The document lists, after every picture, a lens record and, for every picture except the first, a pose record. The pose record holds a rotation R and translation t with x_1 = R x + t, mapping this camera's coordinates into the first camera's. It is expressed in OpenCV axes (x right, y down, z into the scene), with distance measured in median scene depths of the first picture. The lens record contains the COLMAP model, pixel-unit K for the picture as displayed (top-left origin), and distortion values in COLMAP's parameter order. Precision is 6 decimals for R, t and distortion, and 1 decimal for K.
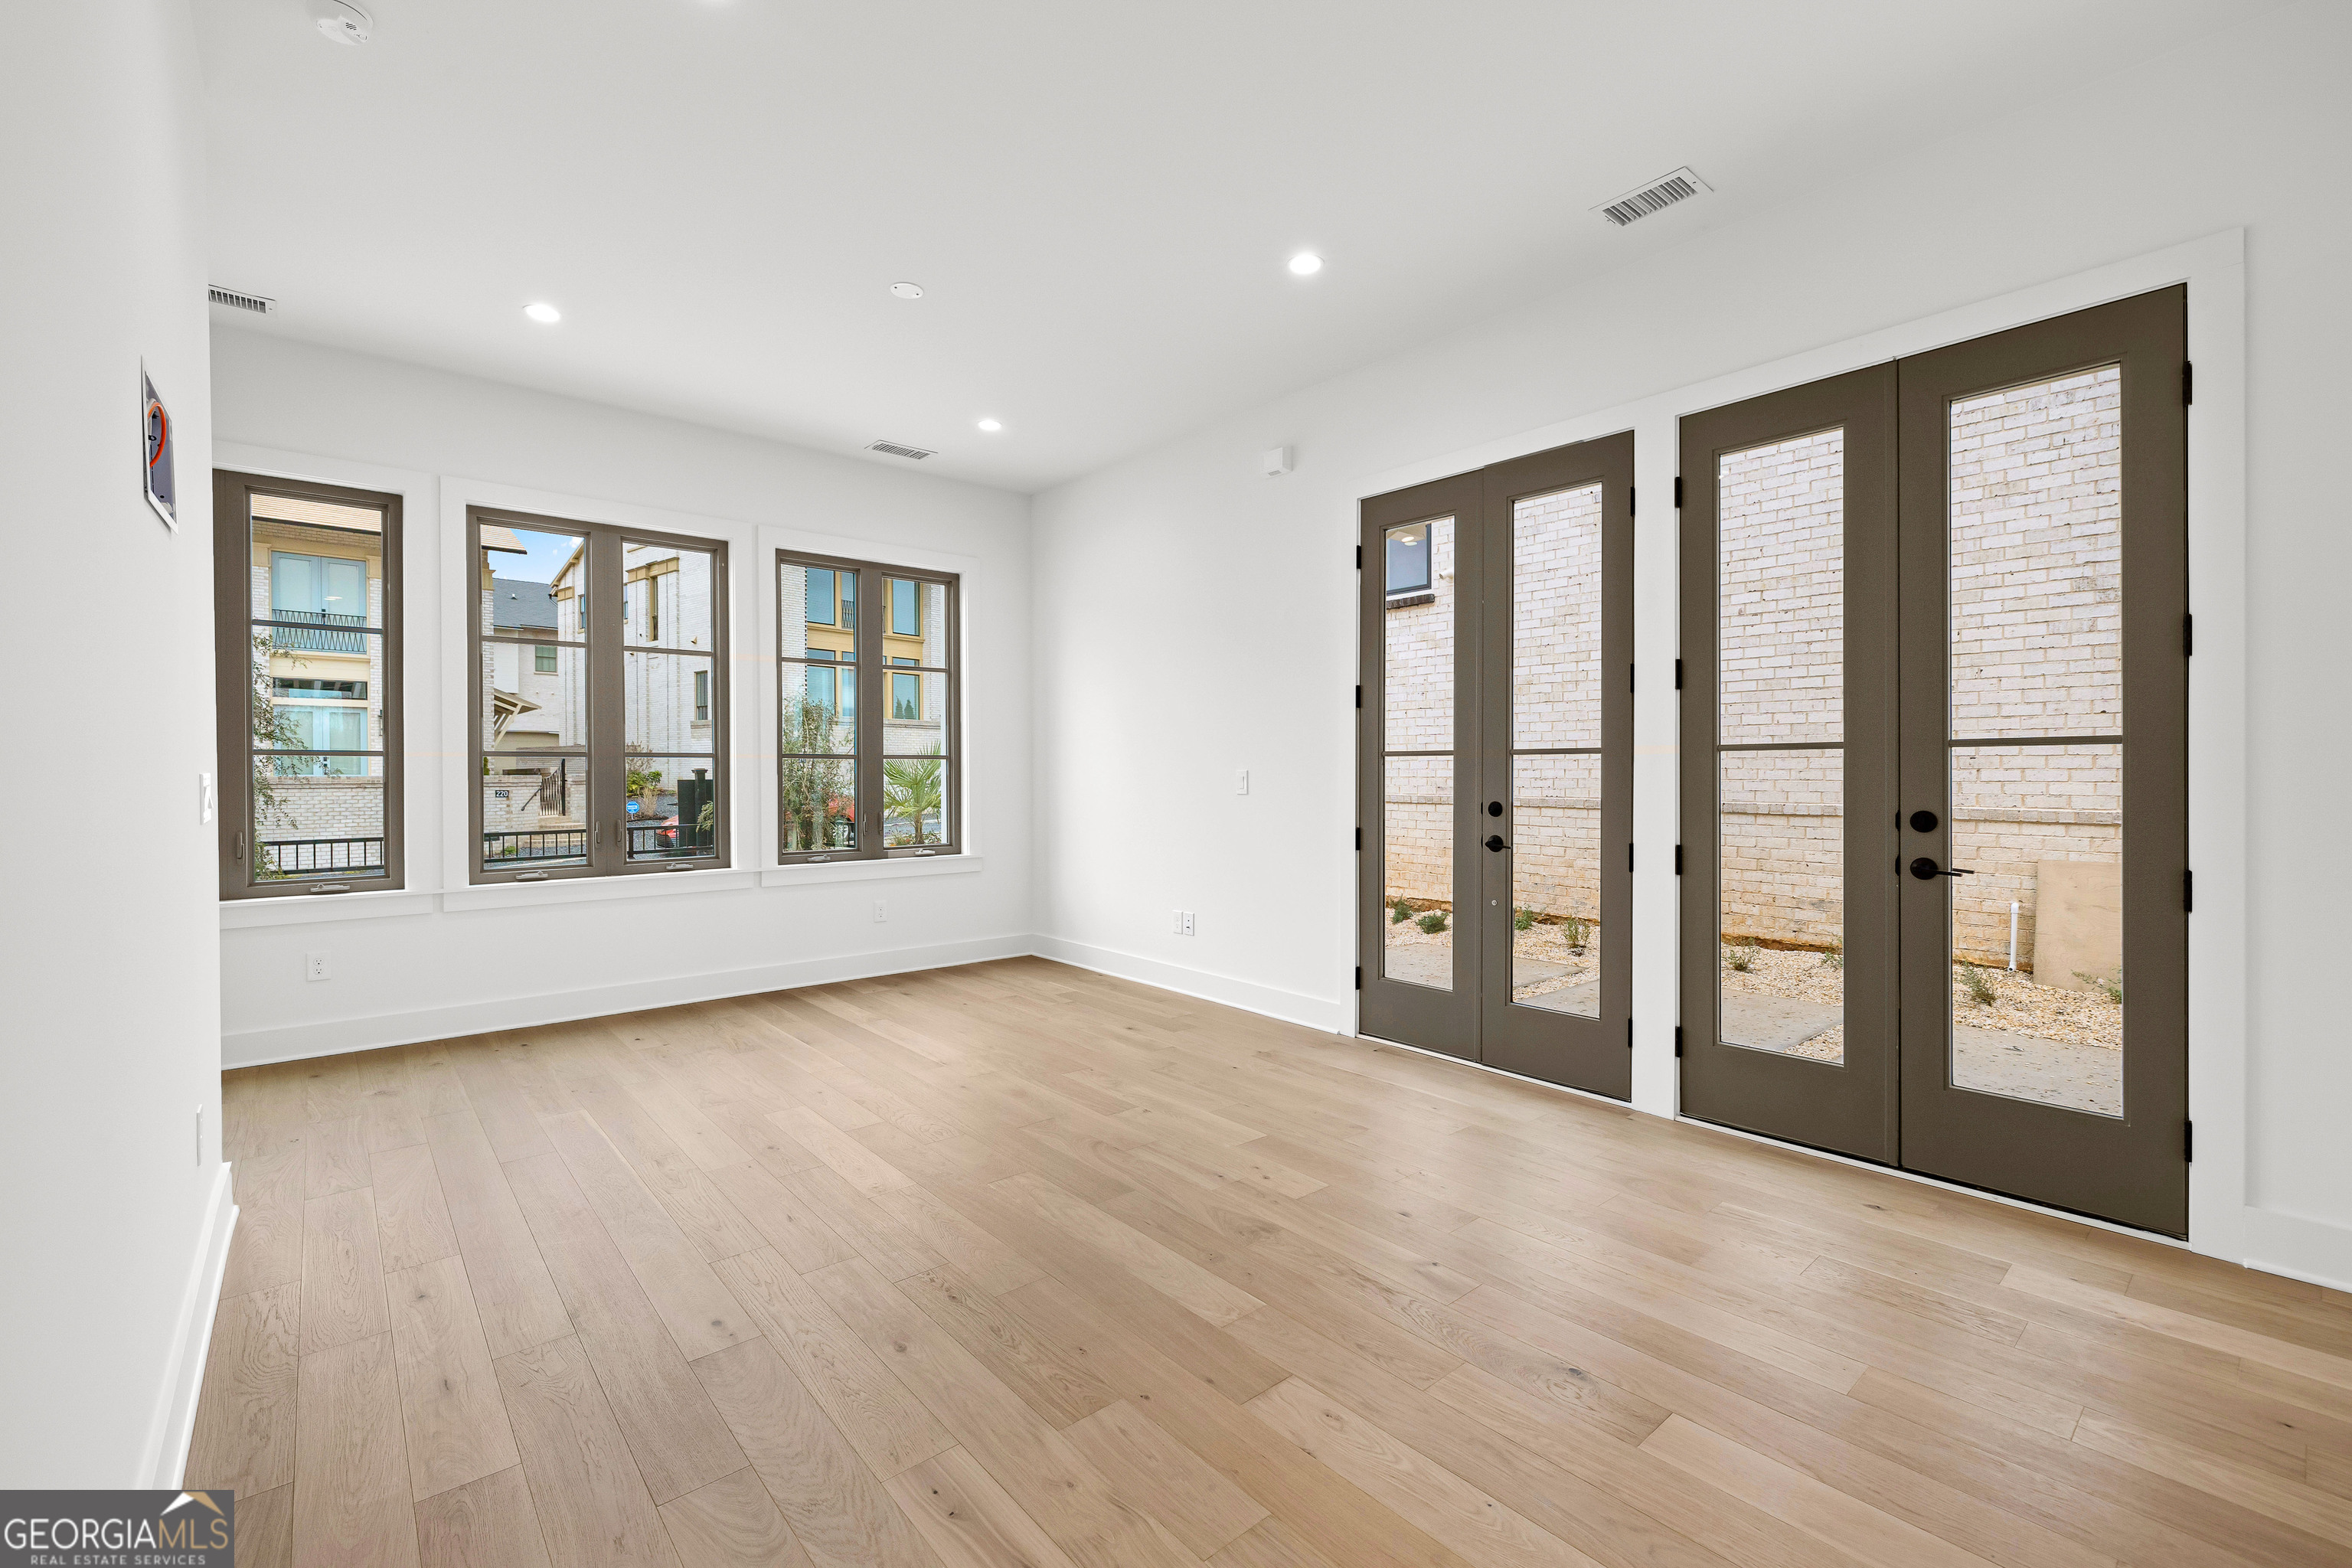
lens RADIAL K [[995.6, 0, 1167.4], [0, 995.6, 780.8], [0, 0, 1]] dist [-0.001625, -0.000411]
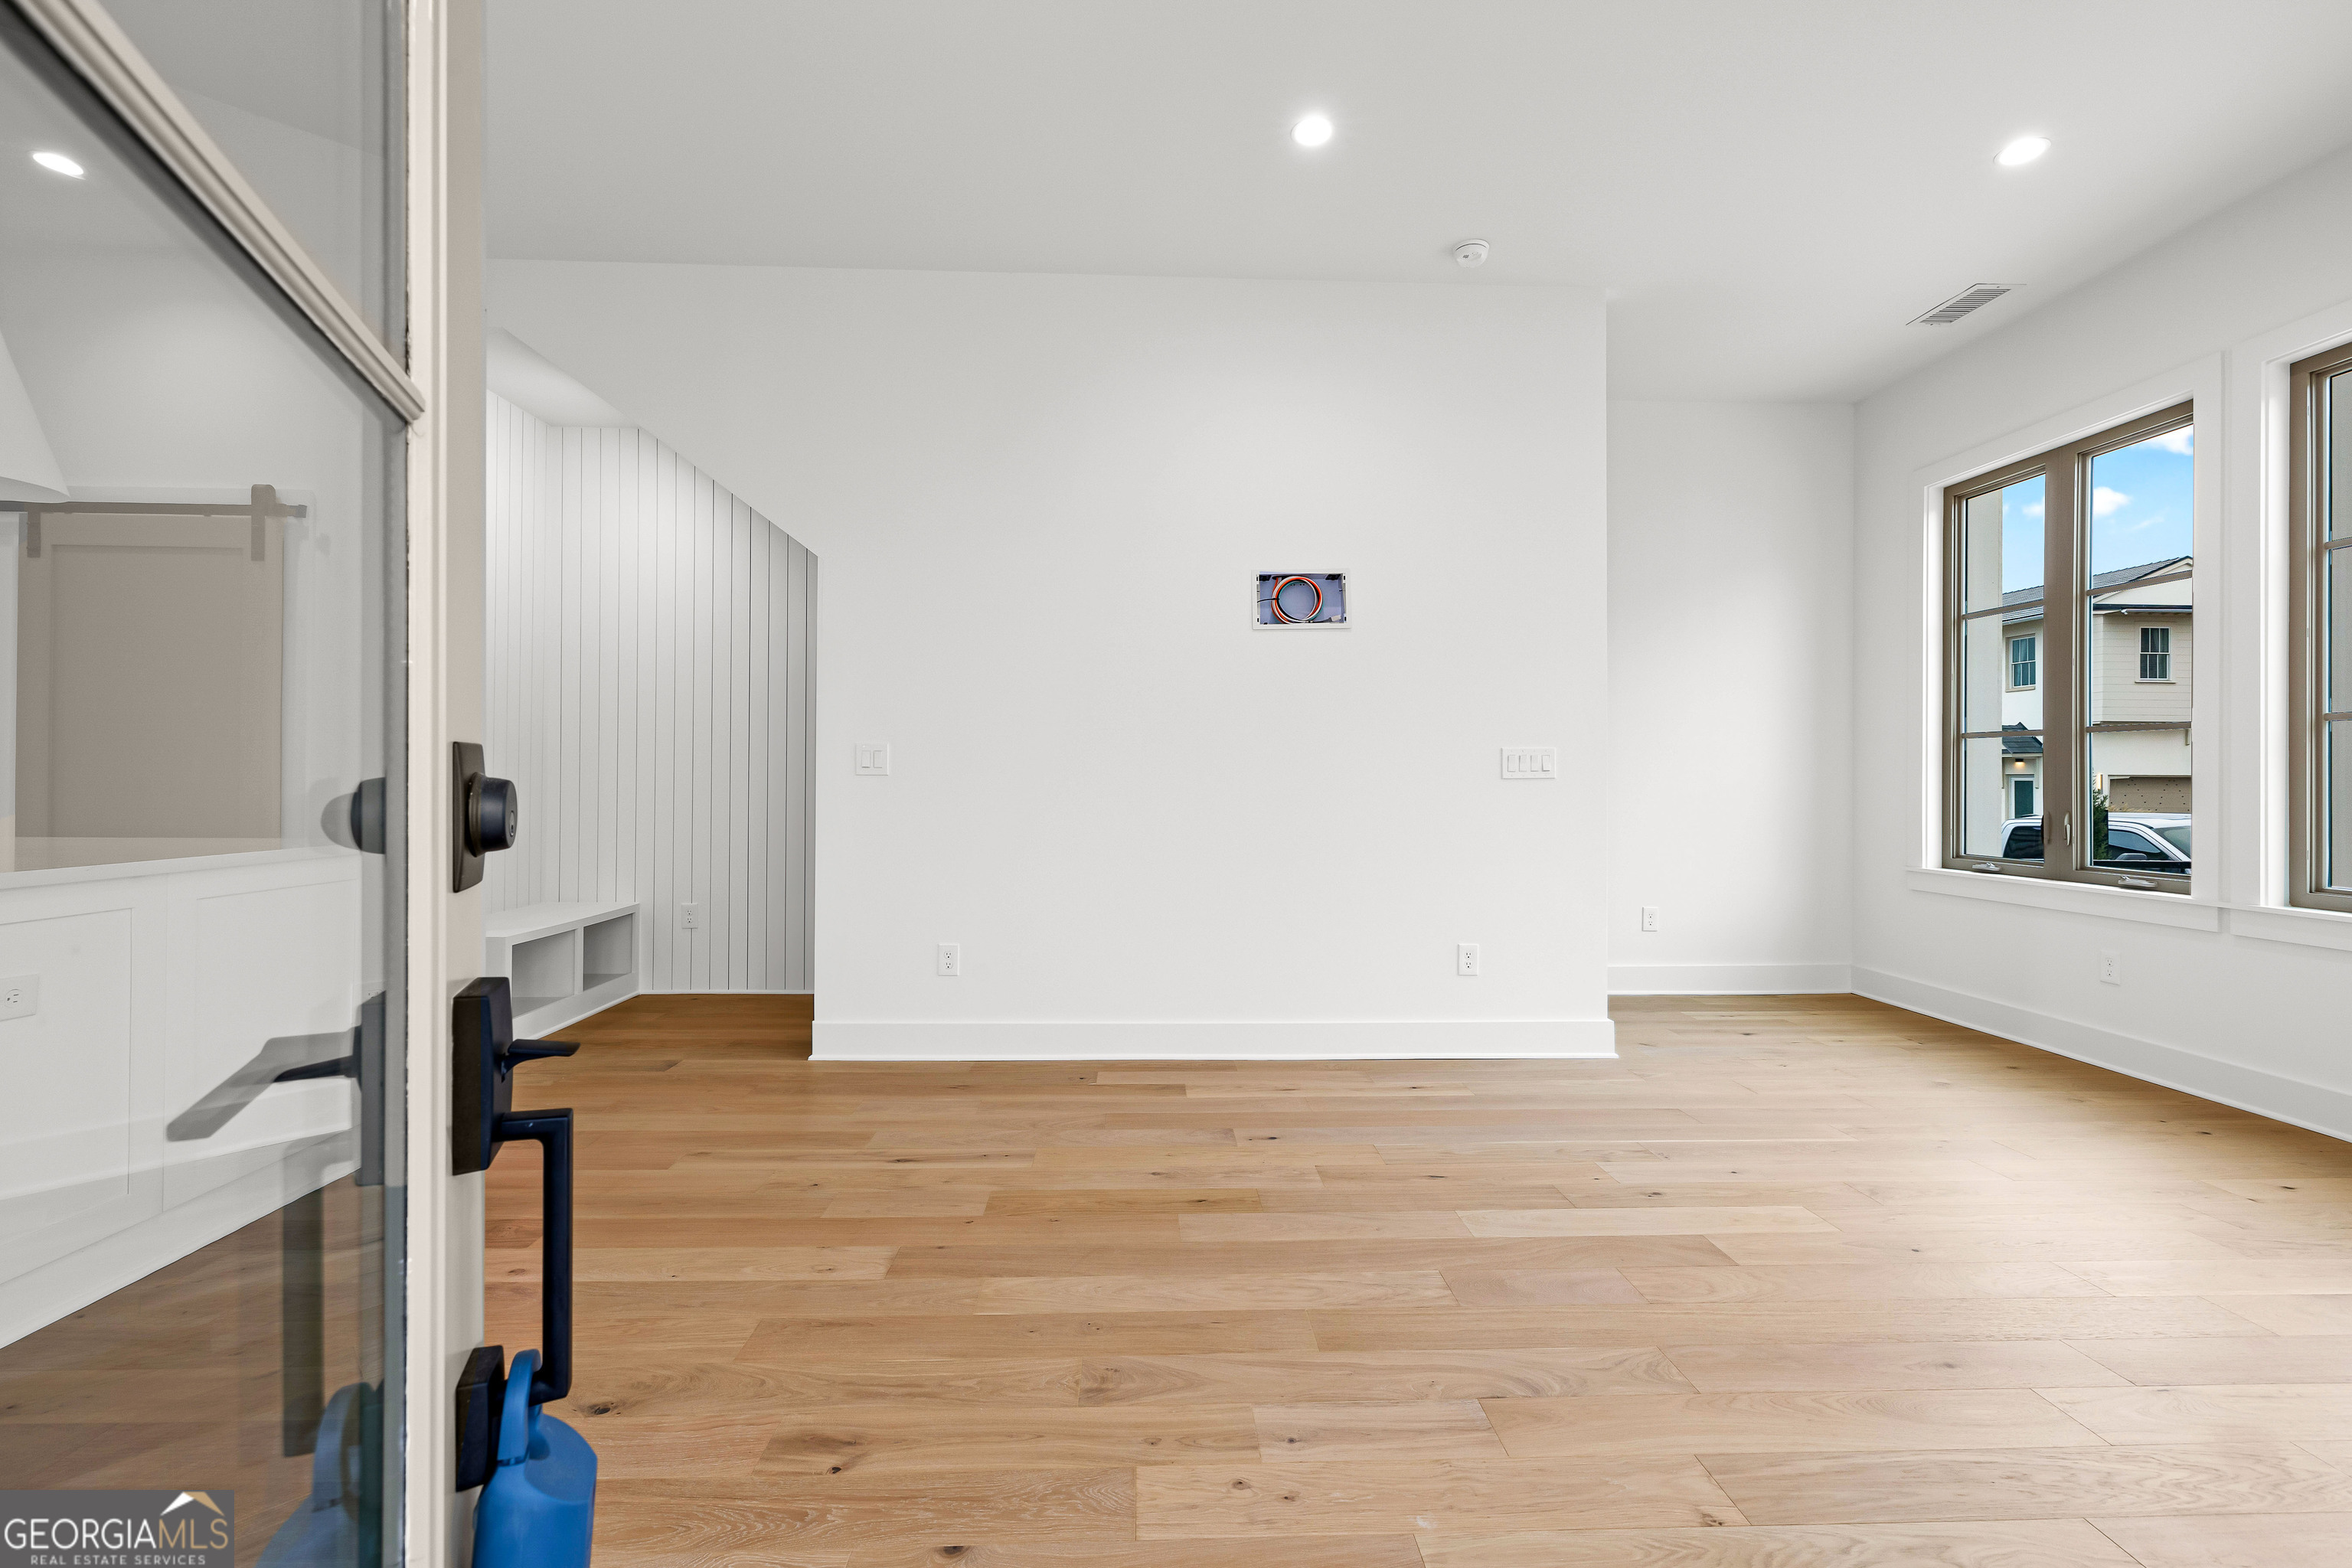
lens RADIAL K [[996.7, 0, 1179.2], [0, 996.7, 787.1], [0, 0, 1]] dist [-0.000093, 0.000487]
pose [[-0.616554, 0.005949, -0.787290, 0.382183], [-0.011998, 0.999784, 0.016951, 0.021593], [0.787221, 0.019897, -0.616350, 0.939553]]
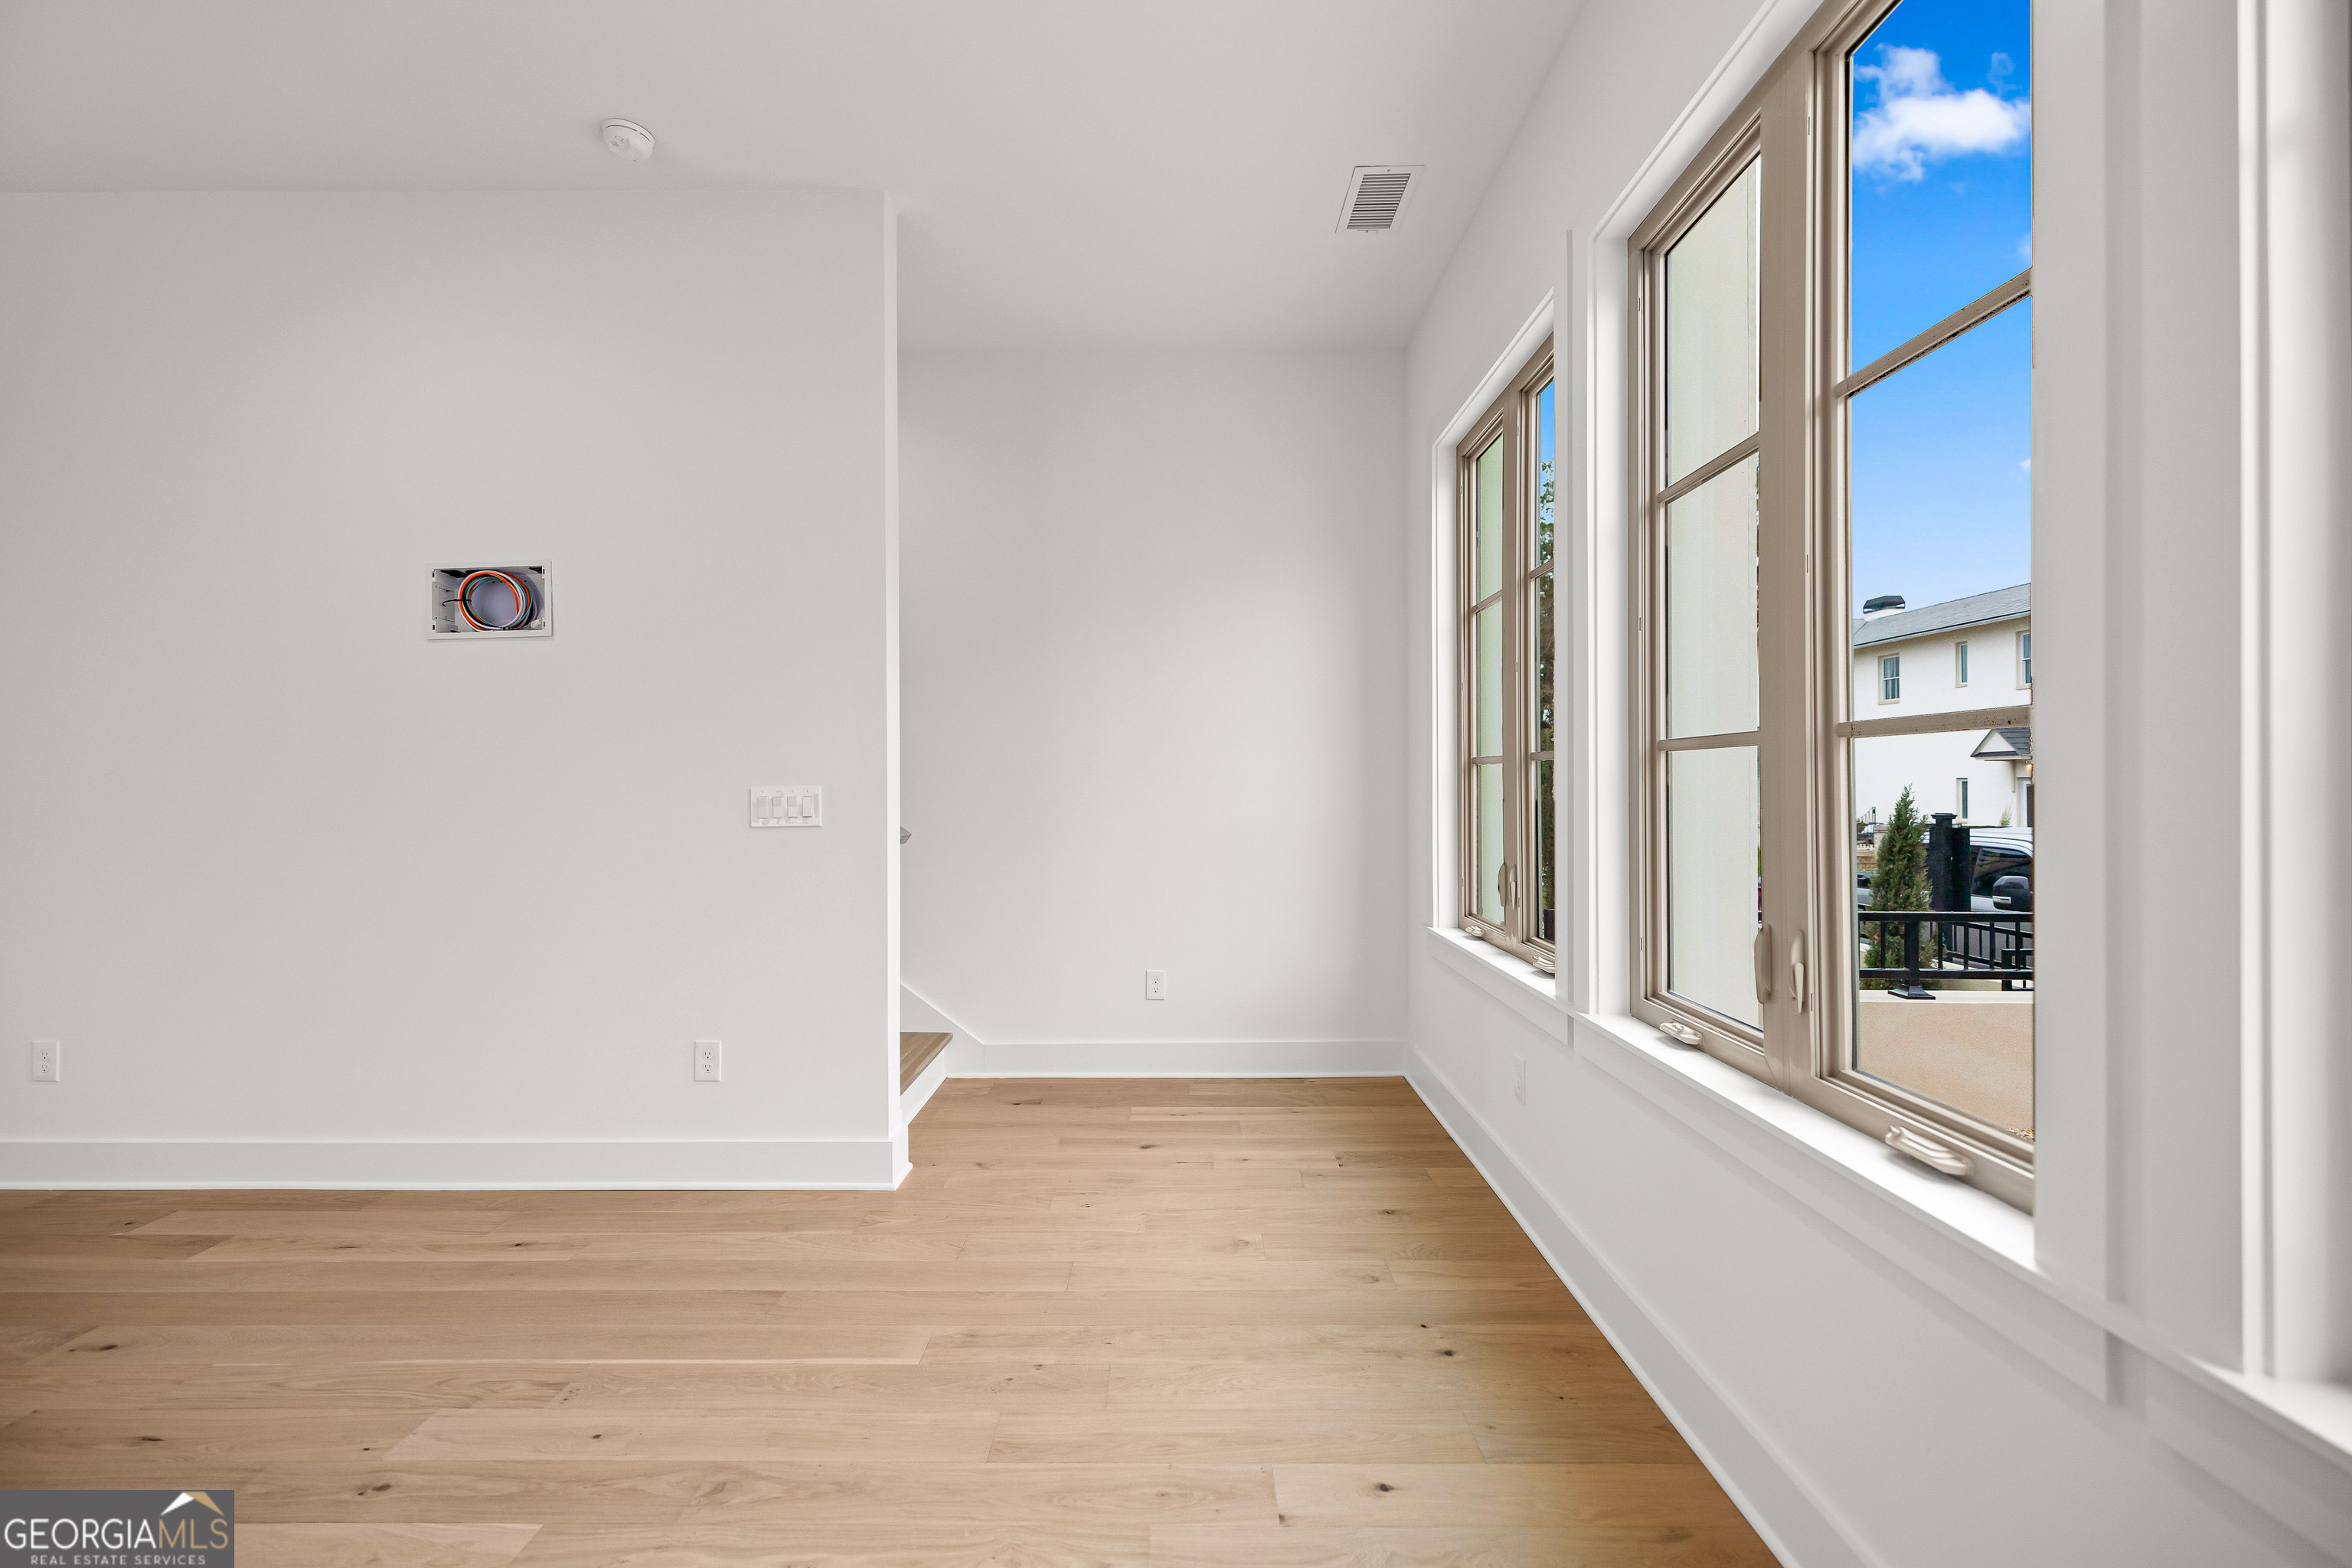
lens RADIAL K [[990.6, 0, 1178.4], [0, 990.6, 795.3], [0, 0, 1]] dist [0.001633, 0.000240]
pose [[-0.650482, 0.011821, -0.759430, -0.216714], [-0.003187, 0.999828, 0.018293, -0.013152], [0.759515, 0.014320, -0.650332, 1.320804]]
